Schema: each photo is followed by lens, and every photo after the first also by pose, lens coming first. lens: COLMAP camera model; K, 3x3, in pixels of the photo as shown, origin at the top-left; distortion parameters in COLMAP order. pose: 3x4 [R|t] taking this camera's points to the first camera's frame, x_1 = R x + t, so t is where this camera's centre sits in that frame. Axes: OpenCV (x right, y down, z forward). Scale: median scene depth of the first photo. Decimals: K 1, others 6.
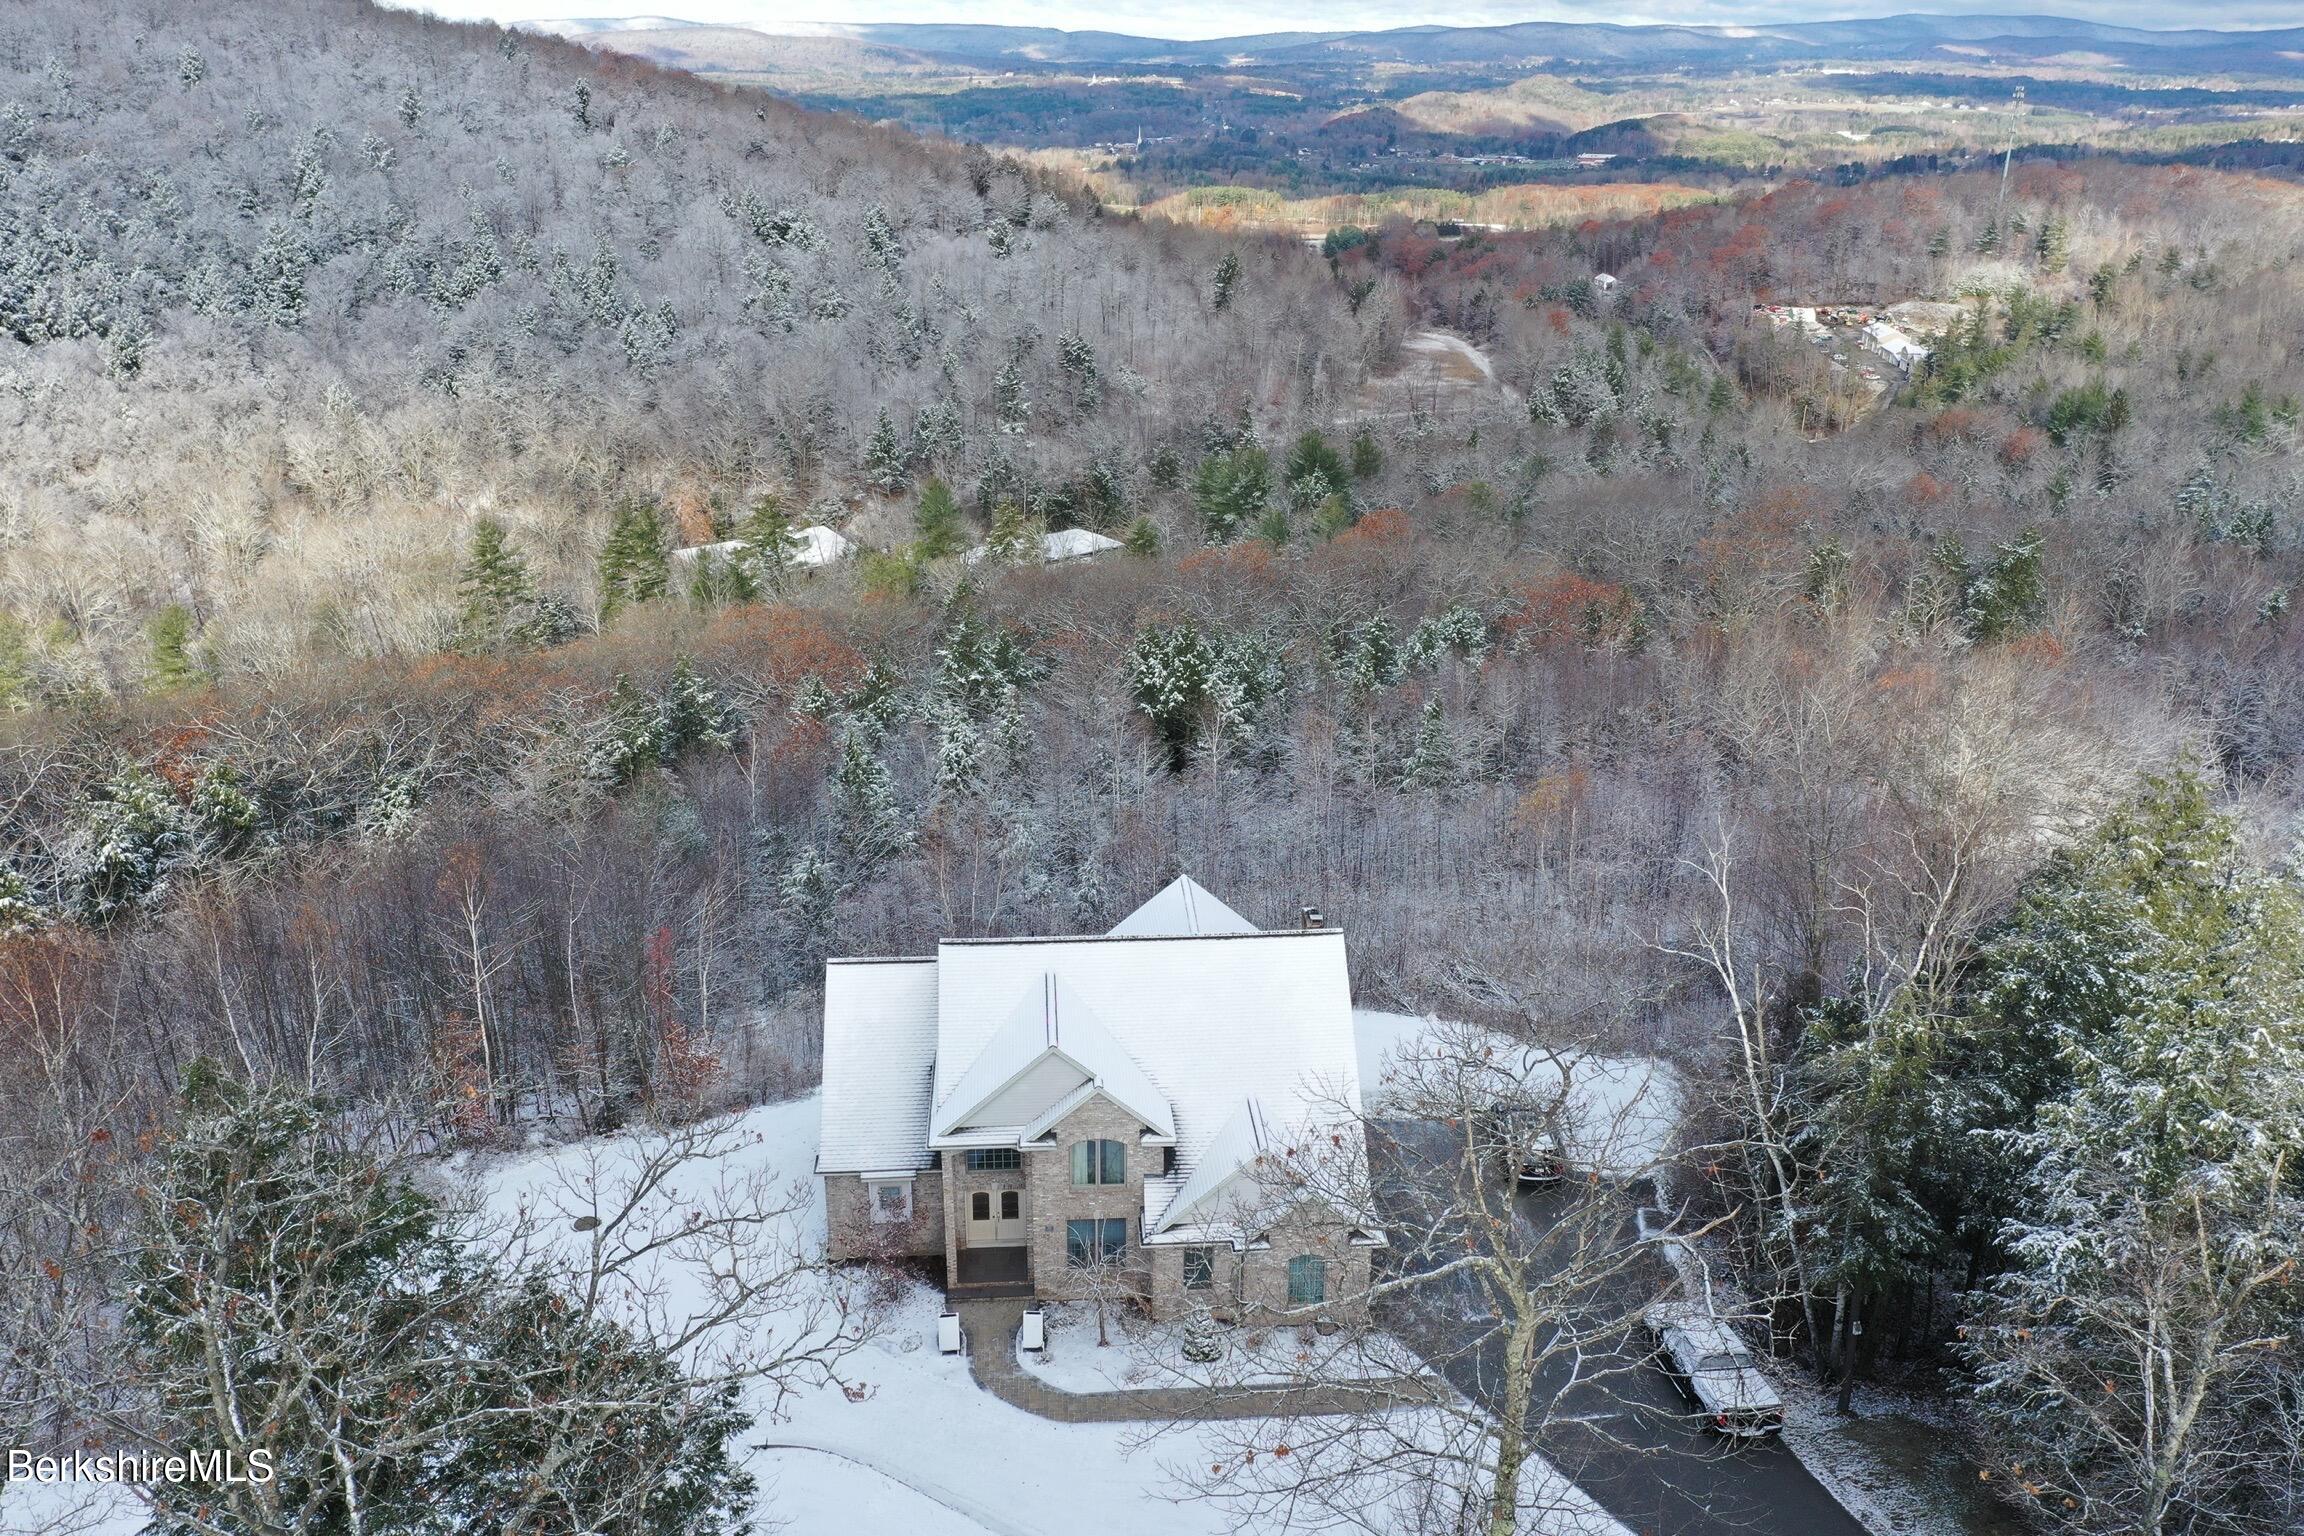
lens RADIAL K [[1809.3, 0, 1152.0], [0, 1809.3, 768.0], [0, 0, 1]] dist [0.003784, 0.004492]
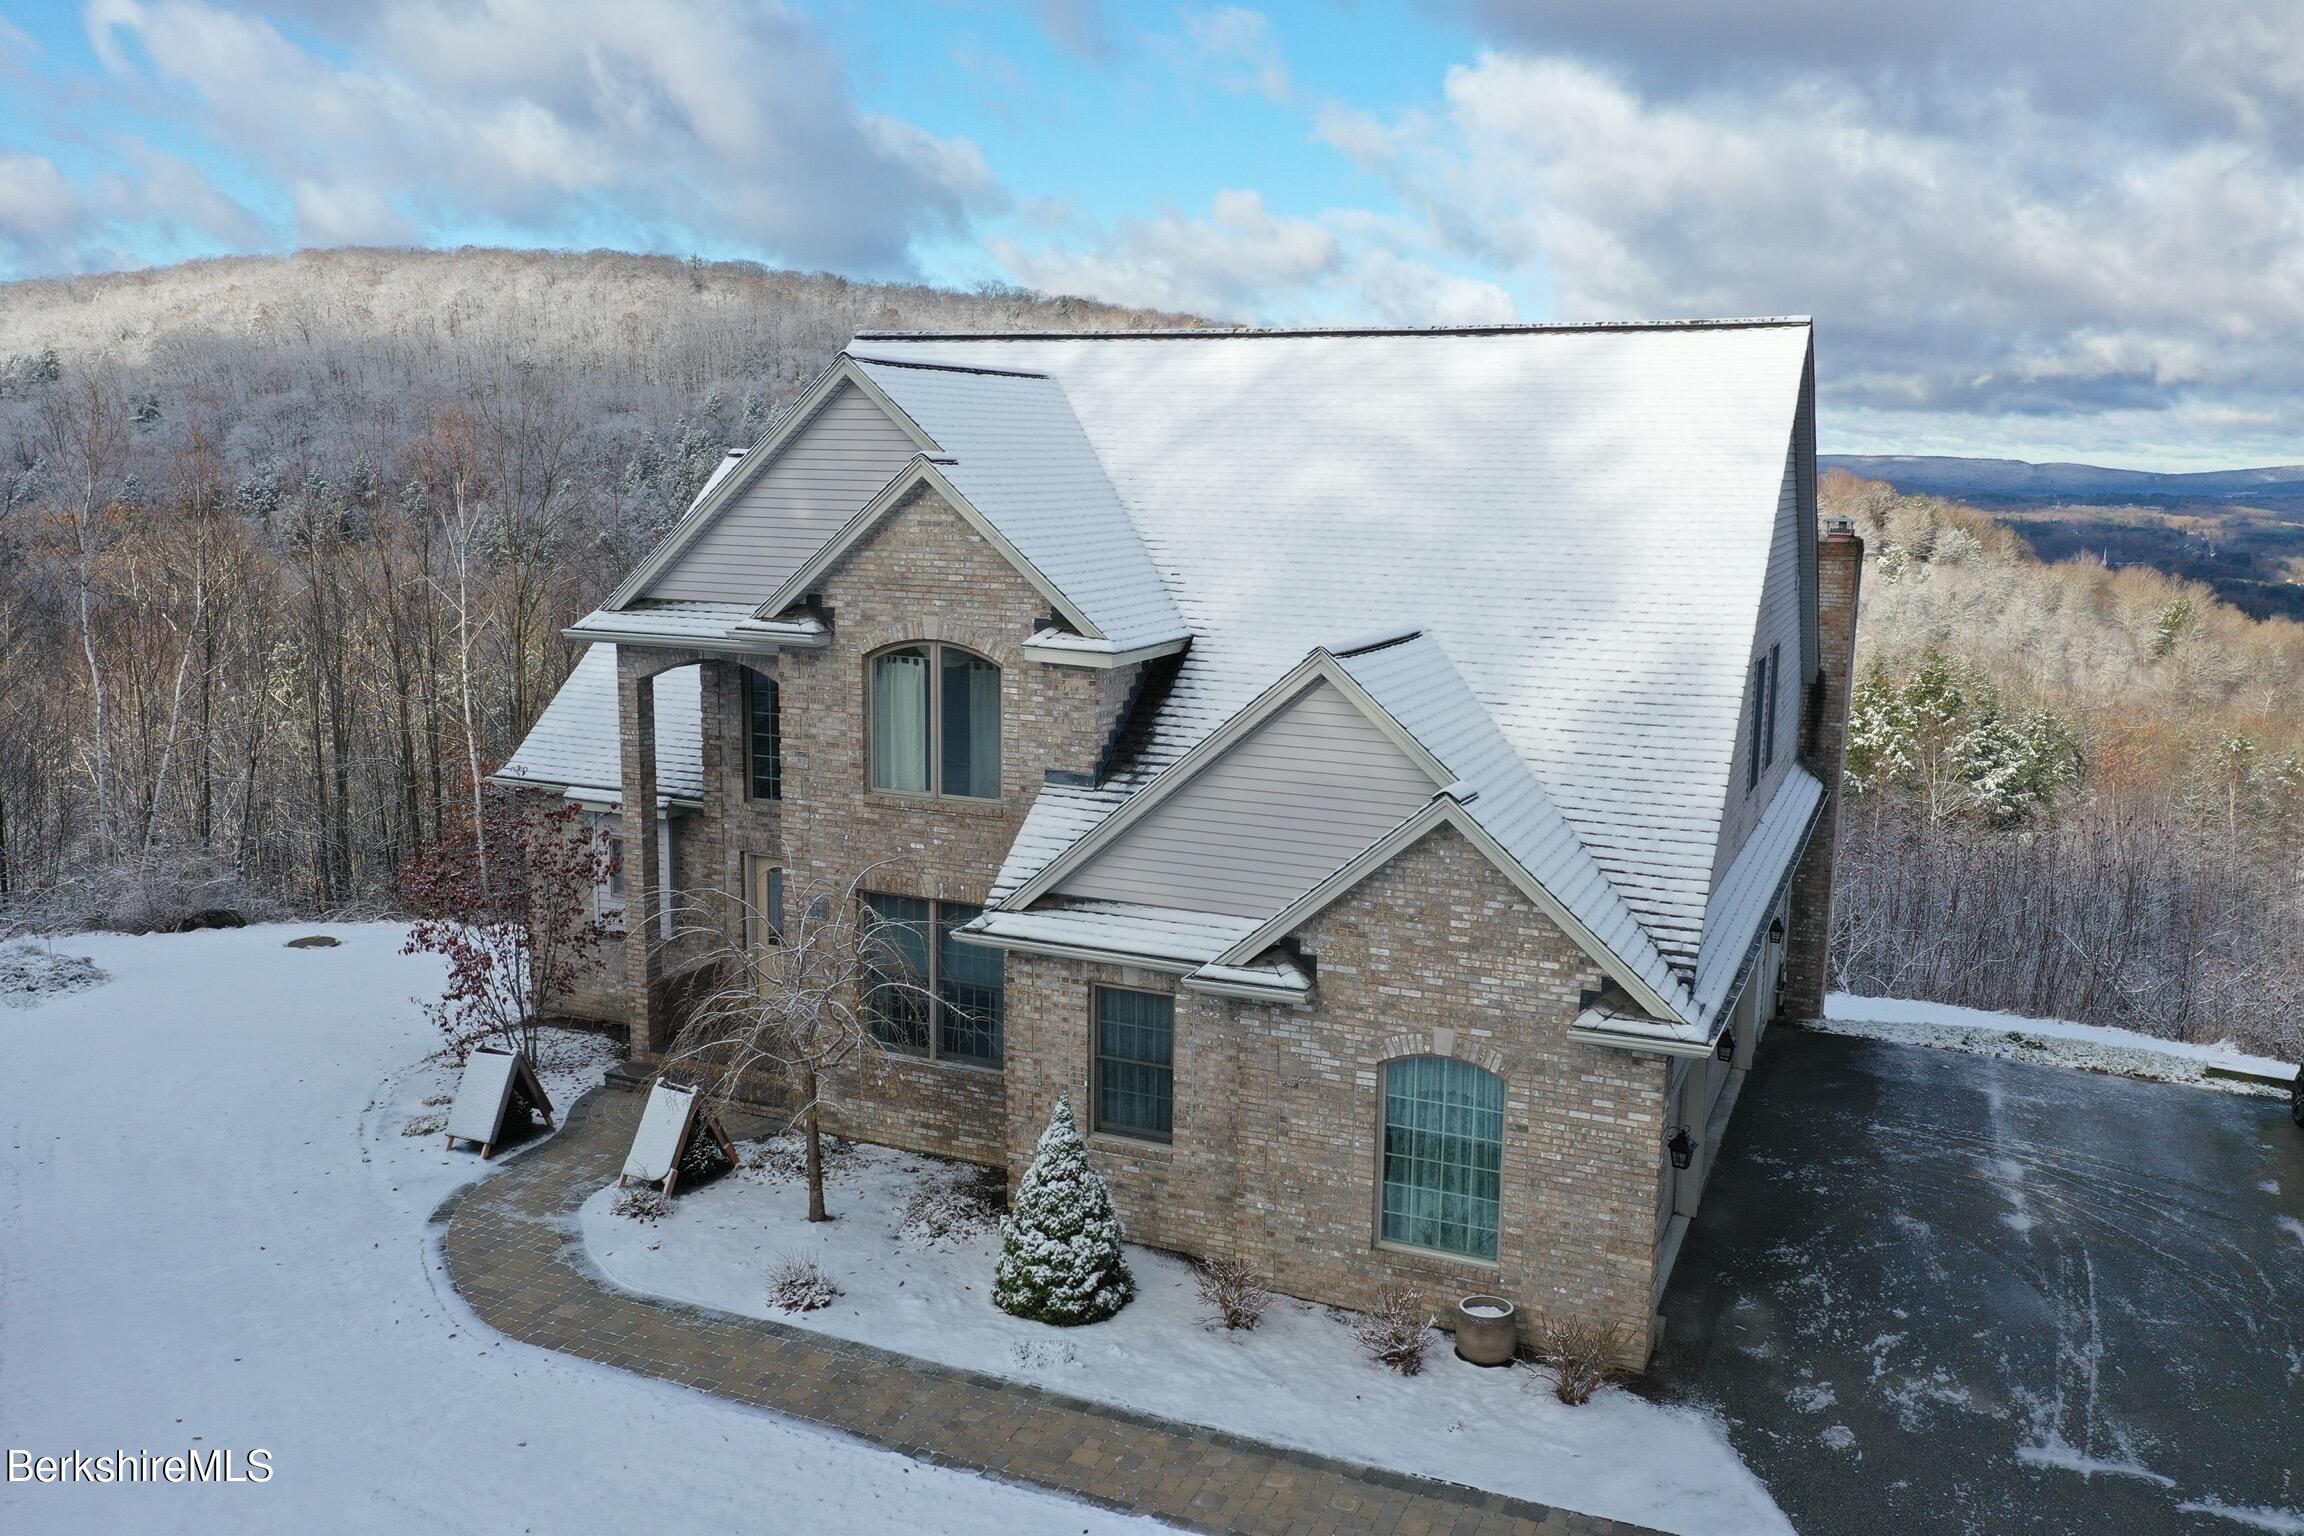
lens RADIAL K [[1809.3, 0, 1152.0], [0, 1809.3, 768.0], [0, 0, 1]] dist [0.003784, 0.004492]
pose [[0.883064, 0.086435, -0.461224, 0.175604], [-0.181994, 0.969041, -0.166846, 0.279828], [0.432523, 0.231276, 0.871456, 0.706639]]
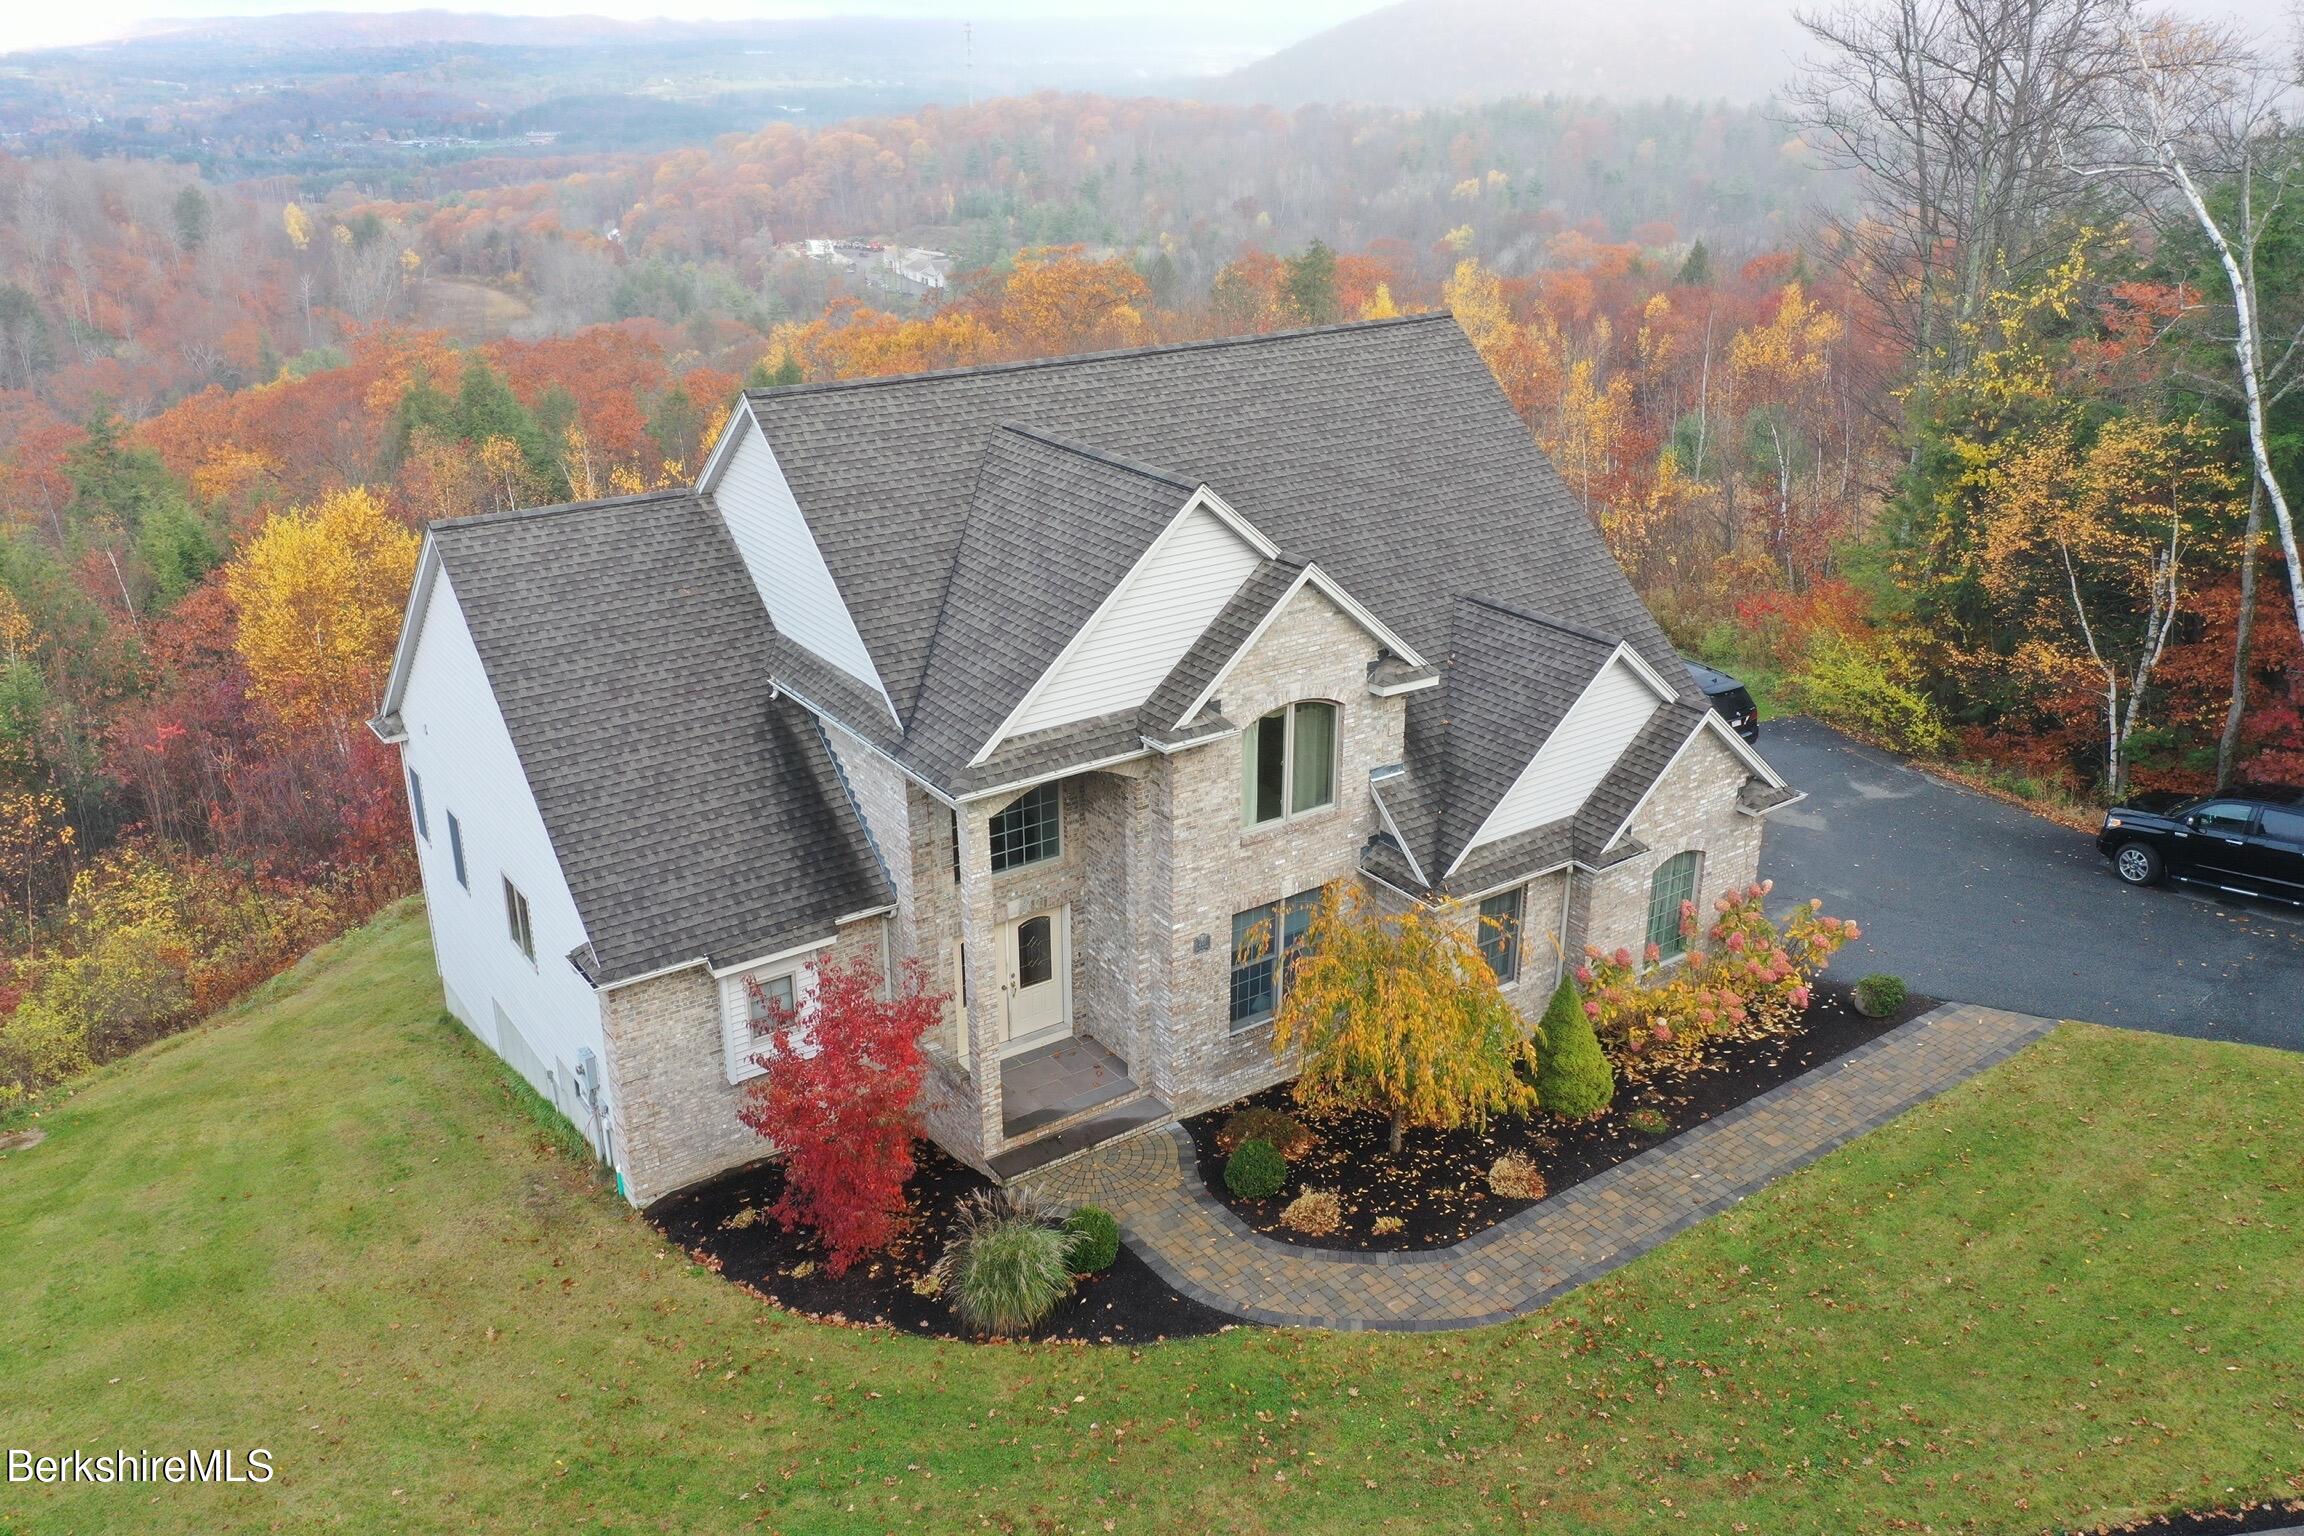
lens RADIAL K [[1809.3, 0, 1152.0], [0, 1809.3, 768.0], [0, 0, 1]] dist [0.003784, 0.004492]
pose [[0.857217, -0.200000, 0.474531, -0.271171], [0.196743, 0.978790, 0.057122, 0.187537], [-0.475890, 0.044395, 0.878384, 0.624977]]
